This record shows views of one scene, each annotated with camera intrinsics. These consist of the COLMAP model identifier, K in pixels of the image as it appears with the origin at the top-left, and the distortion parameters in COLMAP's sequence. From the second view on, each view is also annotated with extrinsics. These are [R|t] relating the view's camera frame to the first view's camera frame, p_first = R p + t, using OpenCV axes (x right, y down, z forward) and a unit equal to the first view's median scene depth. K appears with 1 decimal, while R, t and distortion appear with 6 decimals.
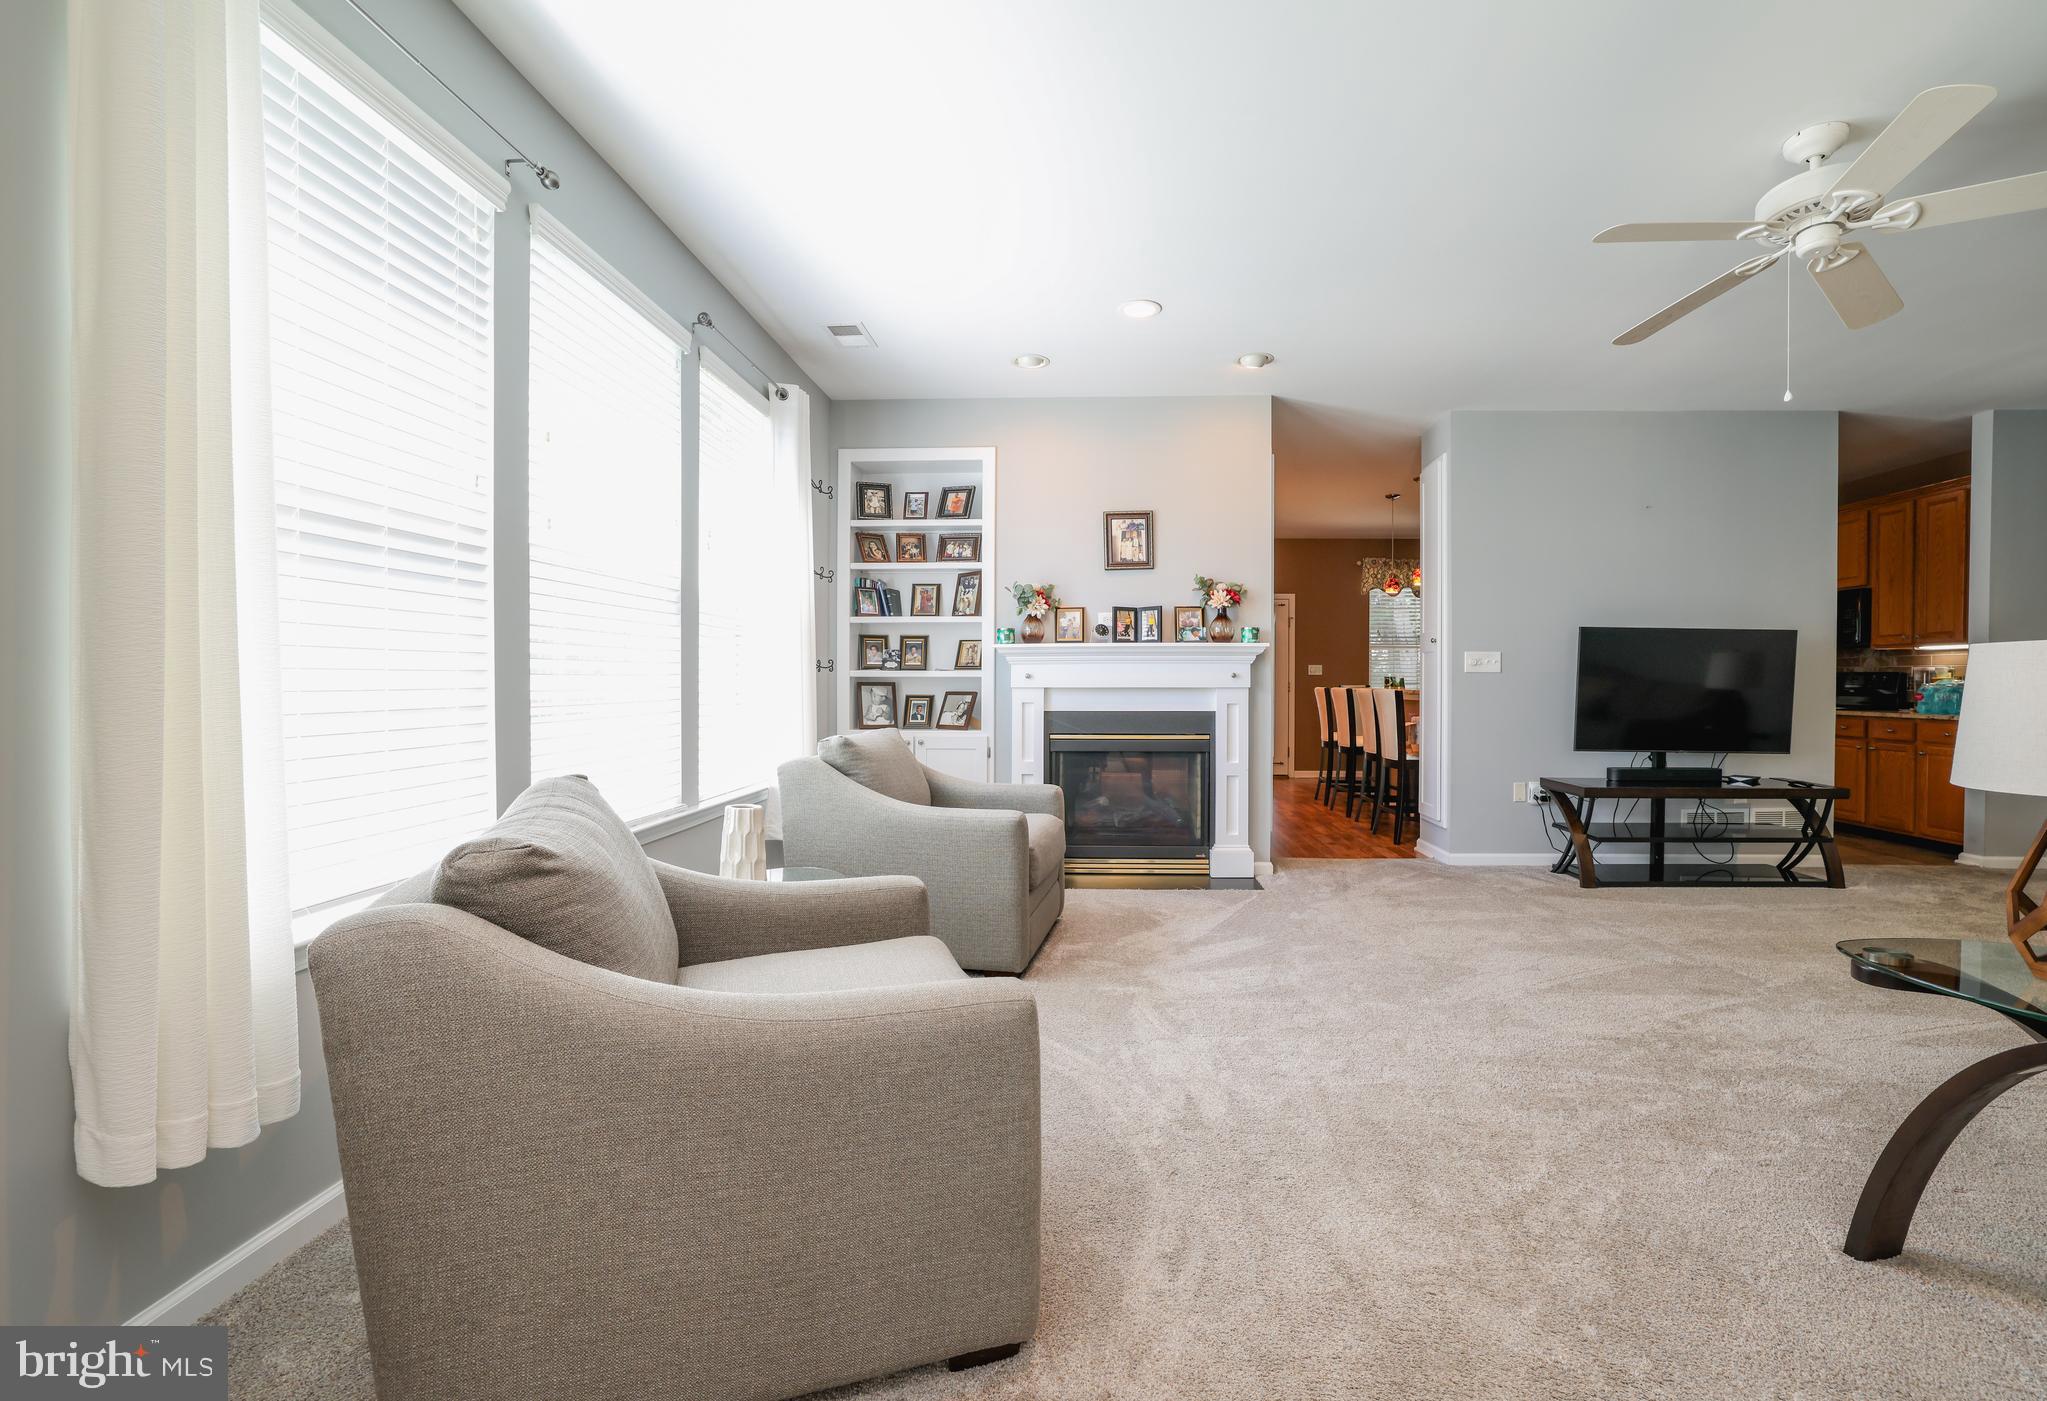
lens RADIAL K [[892.1, 0, 1064.5], [0, 892.1, 696.3], [0, 0, 1]] dist [-0.024729, 0.000751]
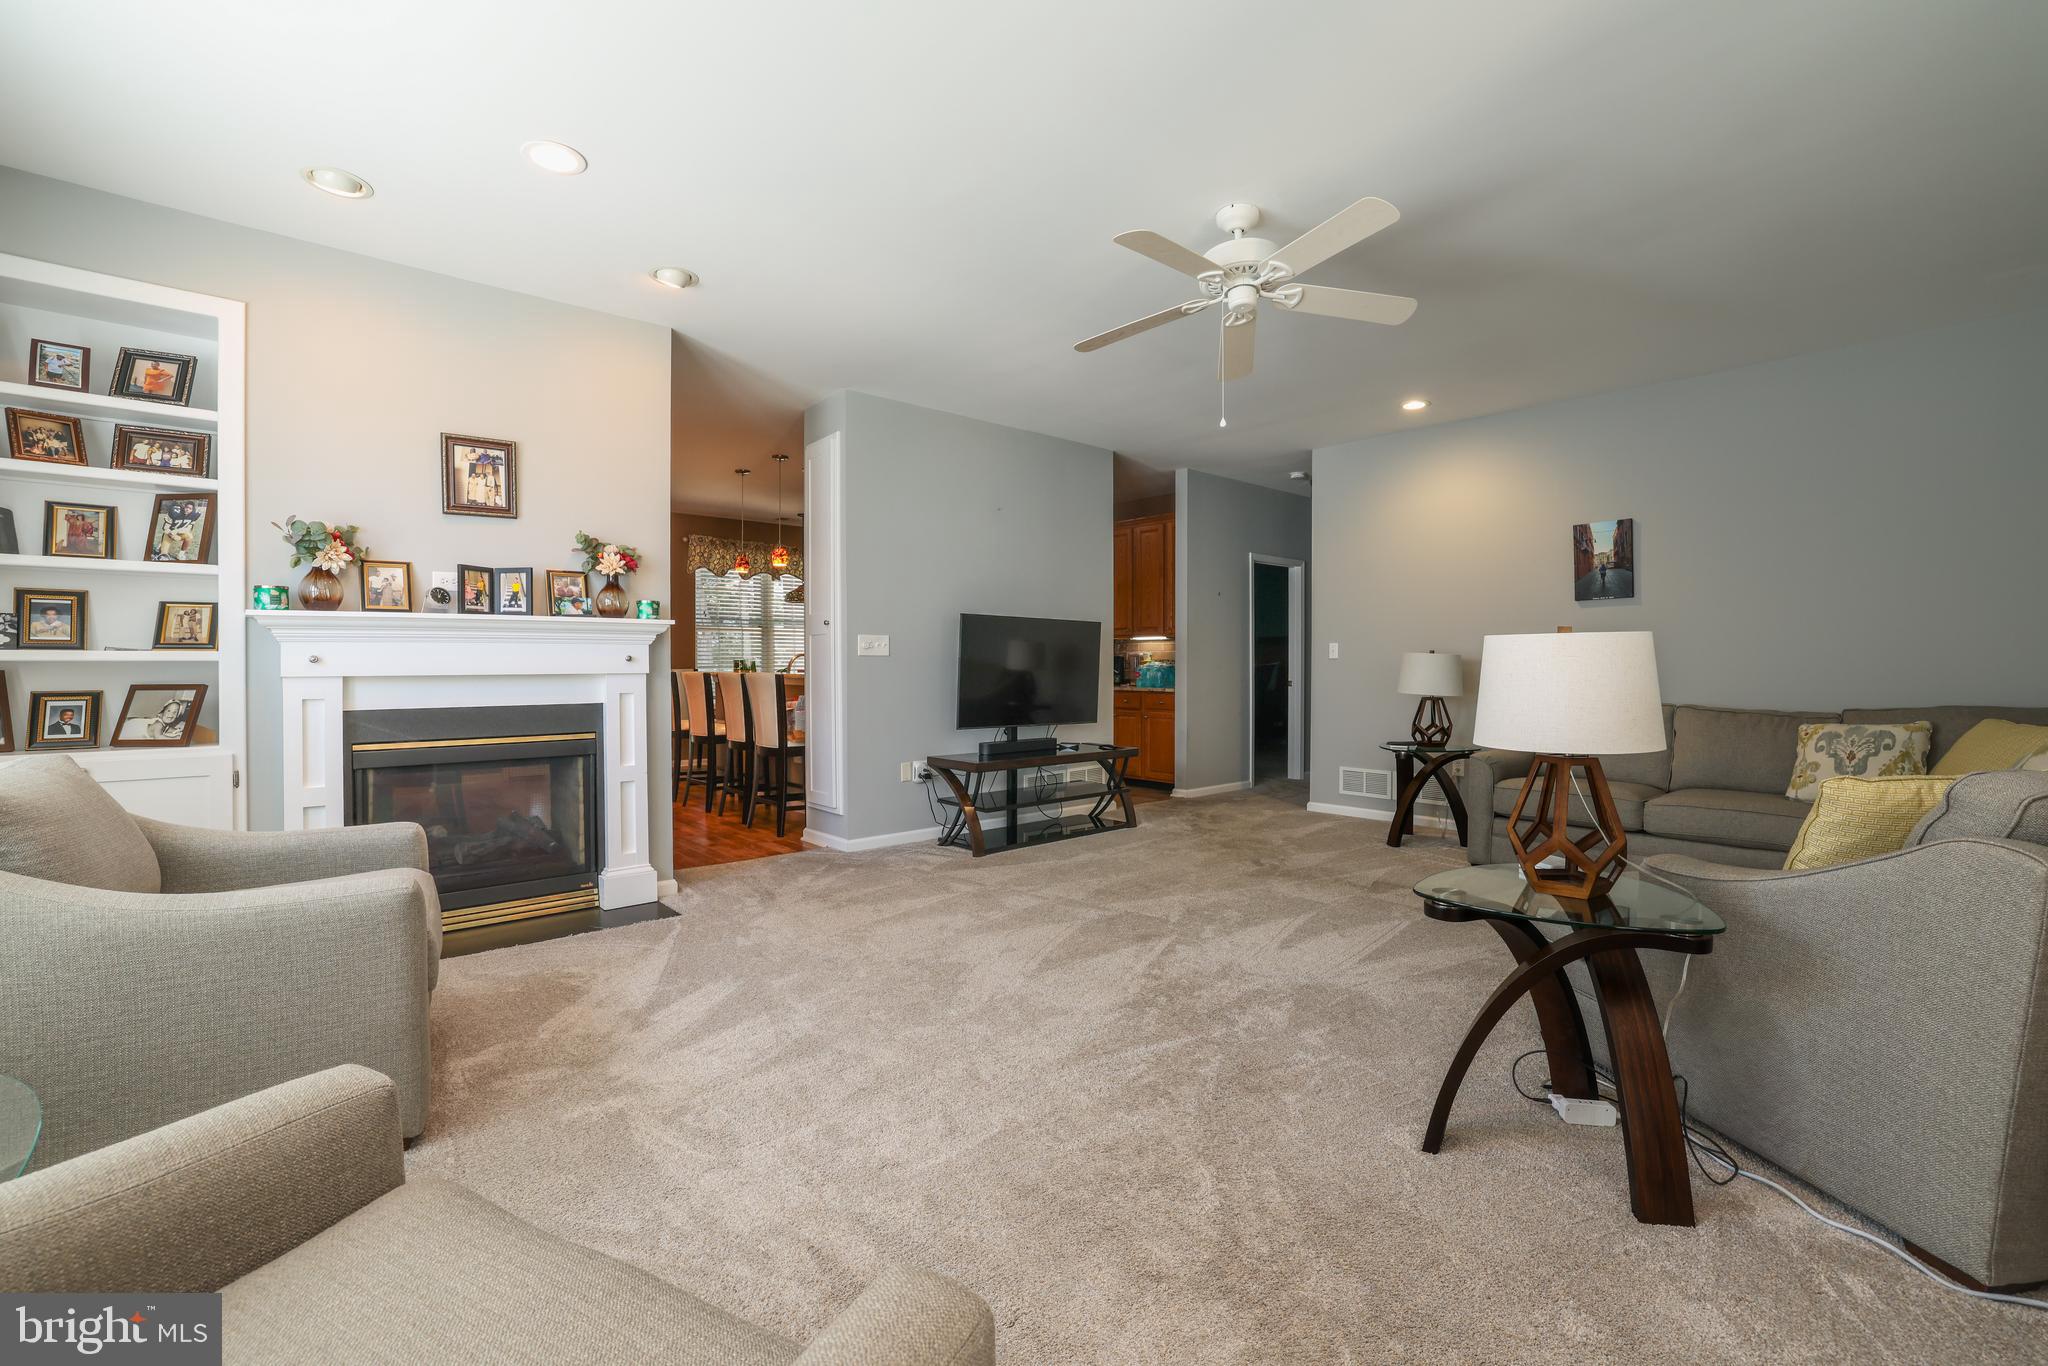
lens RADIAL K [[878.6, 0, 1020.4], [0, 878.6, 678.2], [0, 0, 1]] dist [-0.047985, 0.016180]
pose [[0.727432, -0.013054, 0.686056, -0.095368], [0.013422, 0.999898, 0.004794, -0.004670], [-0.686049, 0.005721, 0.727533, 0.172128]]
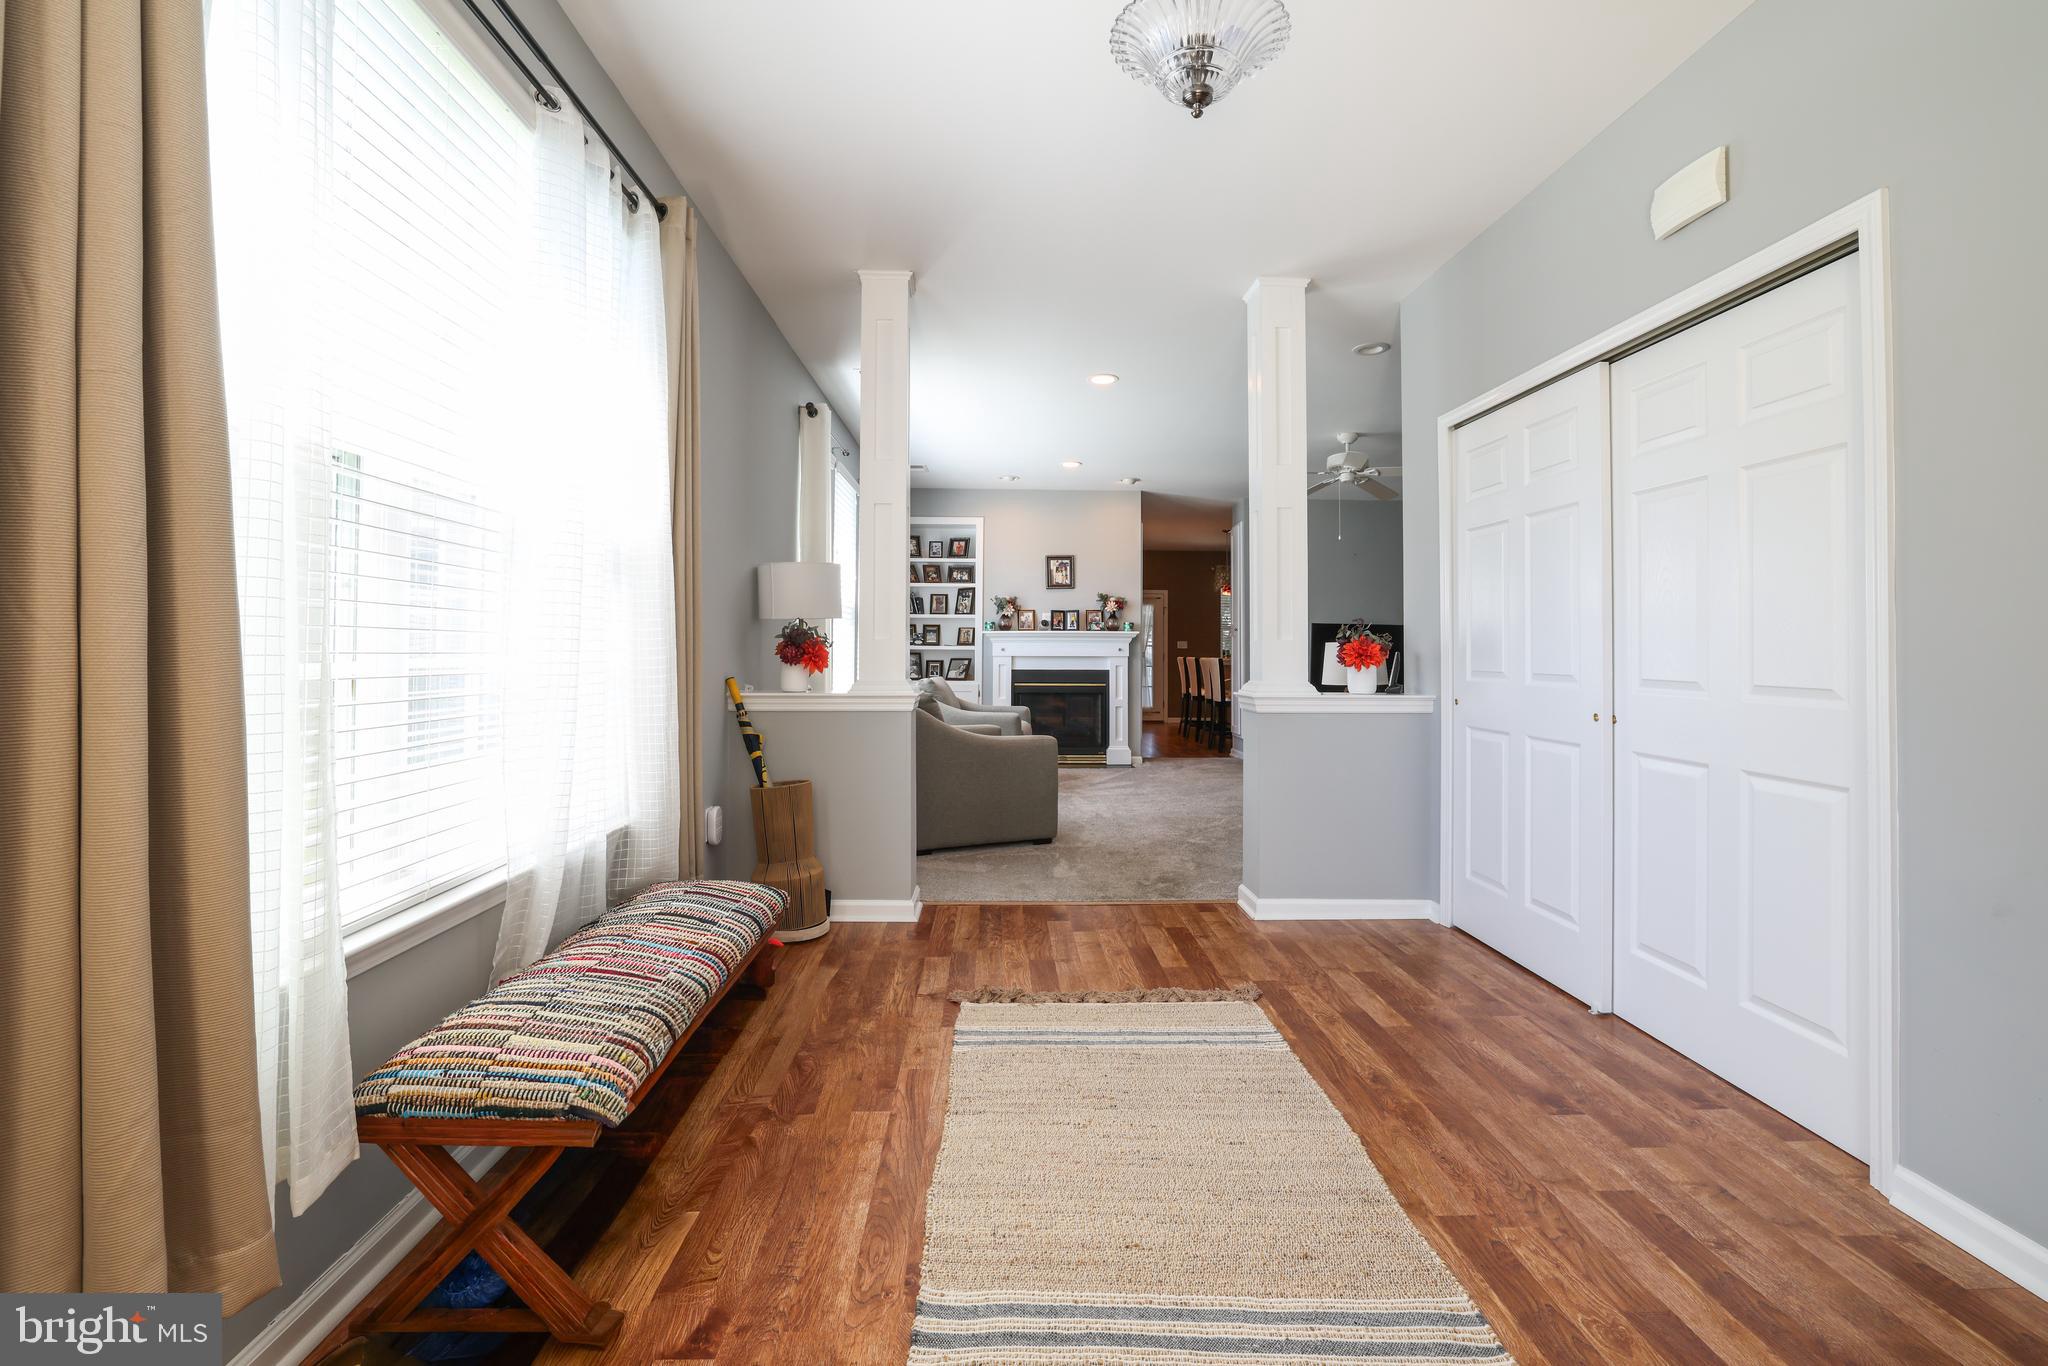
lens RADIAL K [[881.8, 0, 1015.4], [0, 881.8, 656.7], [0, 0, 1]] dist [-0.048295, 0.016245]
pose [[0.998374, 0.003221, 0.056908, -0.113123], [-0.002555, 0.999927, -0.011775, 0.011517], [-0.056942, 0.011611, 0.998310, -0.718240]]
